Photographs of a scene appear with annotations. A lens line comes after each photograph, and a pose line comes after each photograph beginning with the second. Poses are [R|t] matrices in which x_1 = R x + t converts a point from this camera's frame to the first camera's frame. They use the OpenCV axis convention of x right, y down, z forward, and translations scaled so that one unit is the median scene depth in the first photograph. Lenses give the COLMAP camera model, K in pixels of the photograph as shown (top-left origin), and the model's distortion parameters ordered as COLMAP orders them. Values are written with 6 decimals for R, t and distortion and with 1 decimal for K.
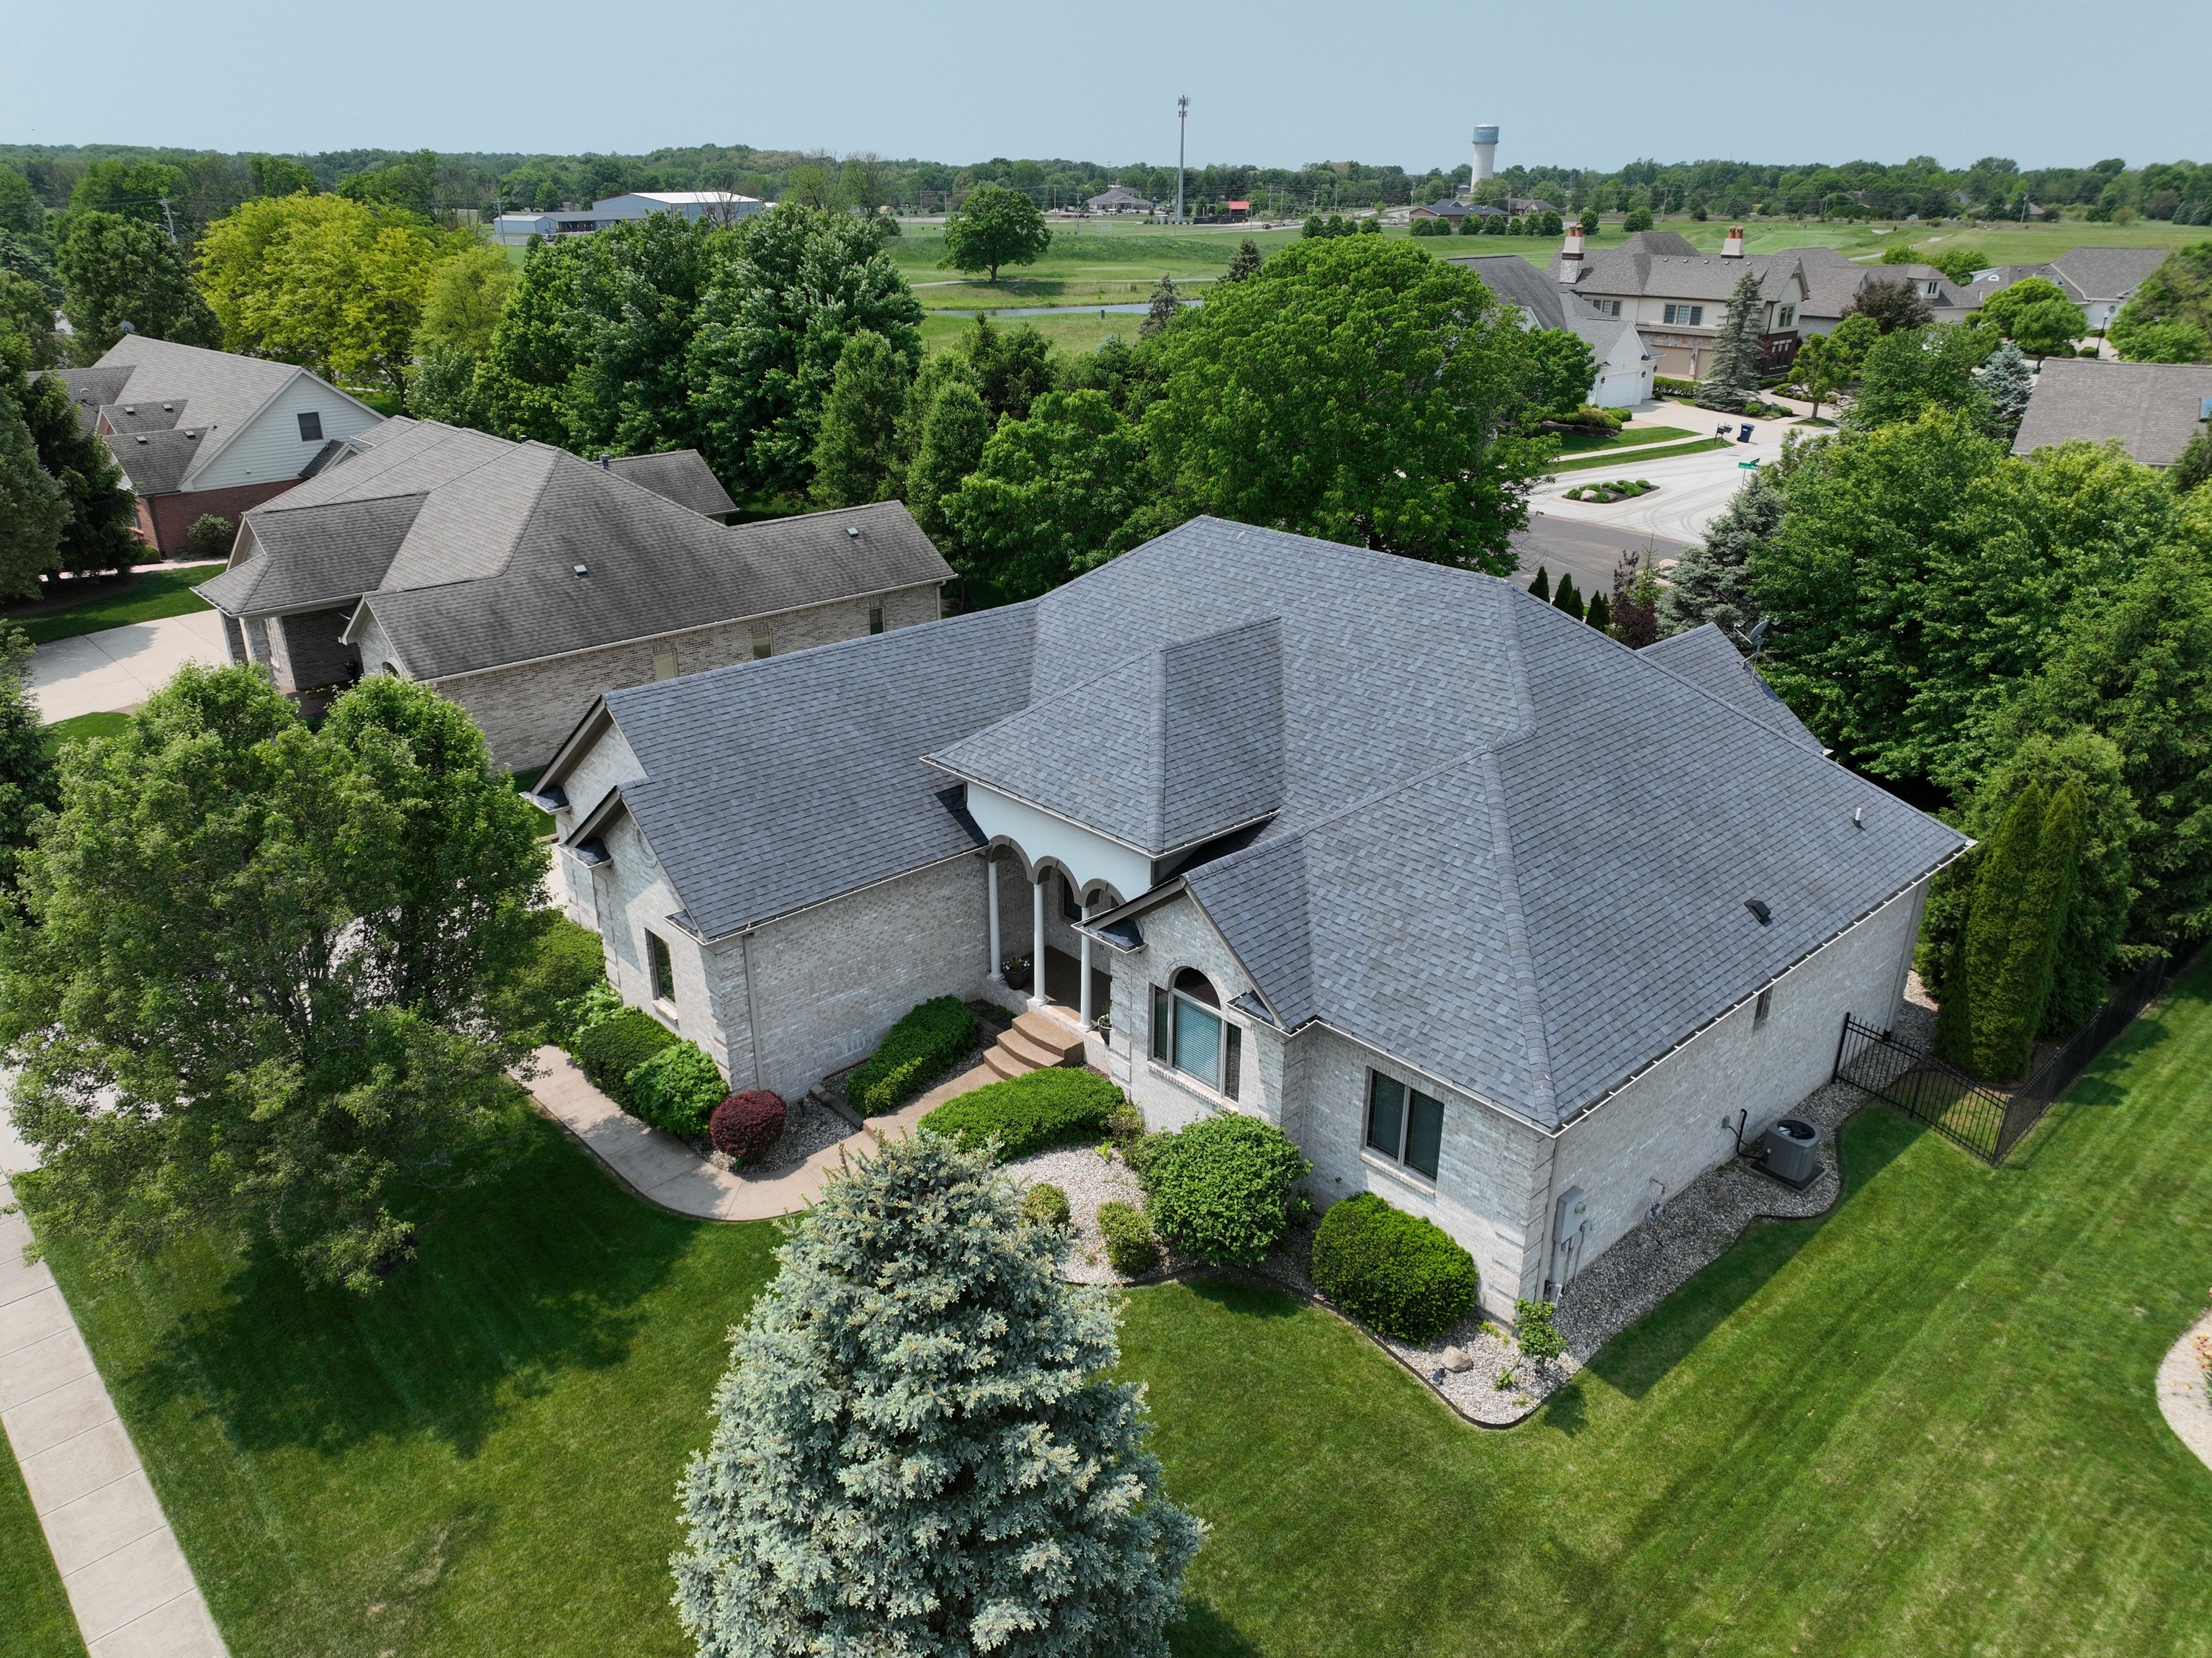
lens RADIAL K [[1544.9, 0, 1106.5], [0, 1544.9, 832.4], [0, 0, 1]] dist [0.008966, 0.011005]
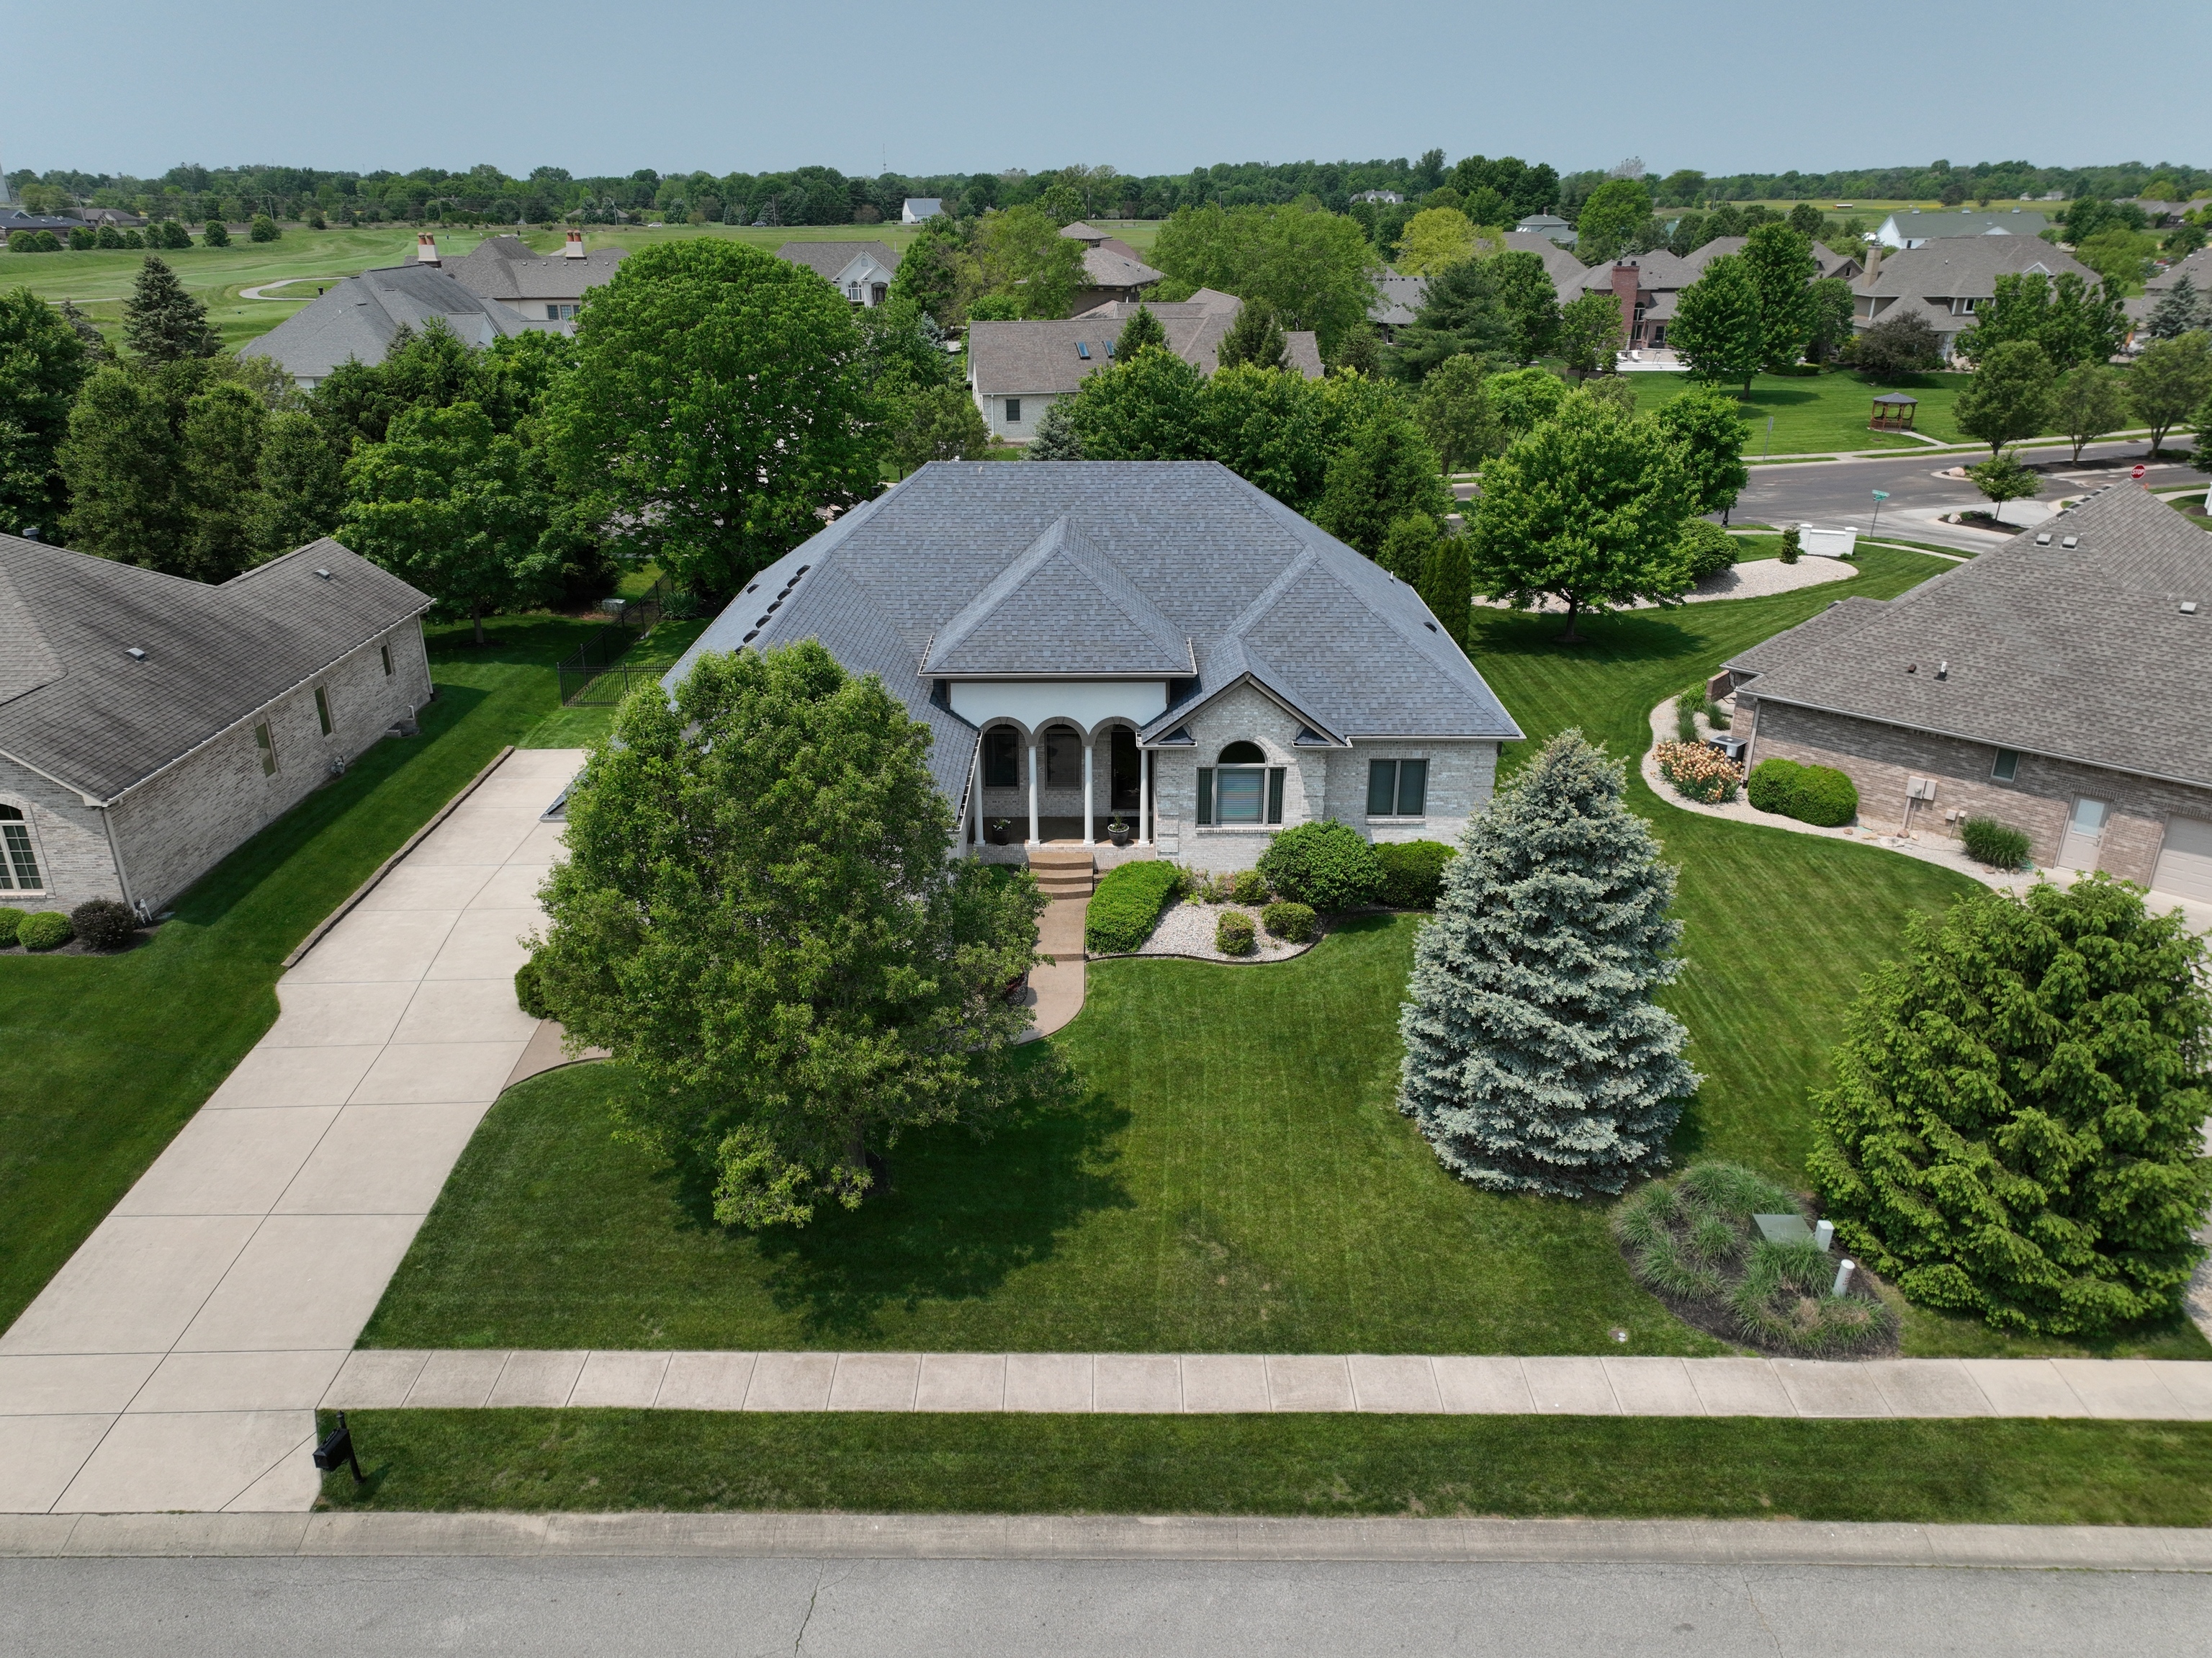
lens RADIAL K [[1544.9, 0, 1108.0], [0, 1544.9, 830.4], [0, 0, 1]] dist [0.008966, 0.011005]
pose [[0.683139, -0.289325, 0.670531, -0.433000], [0.292631, 0.949686, 0.111642, -0.012365], [-0.669095, 0.119951, 0.733433, 0.018632]]
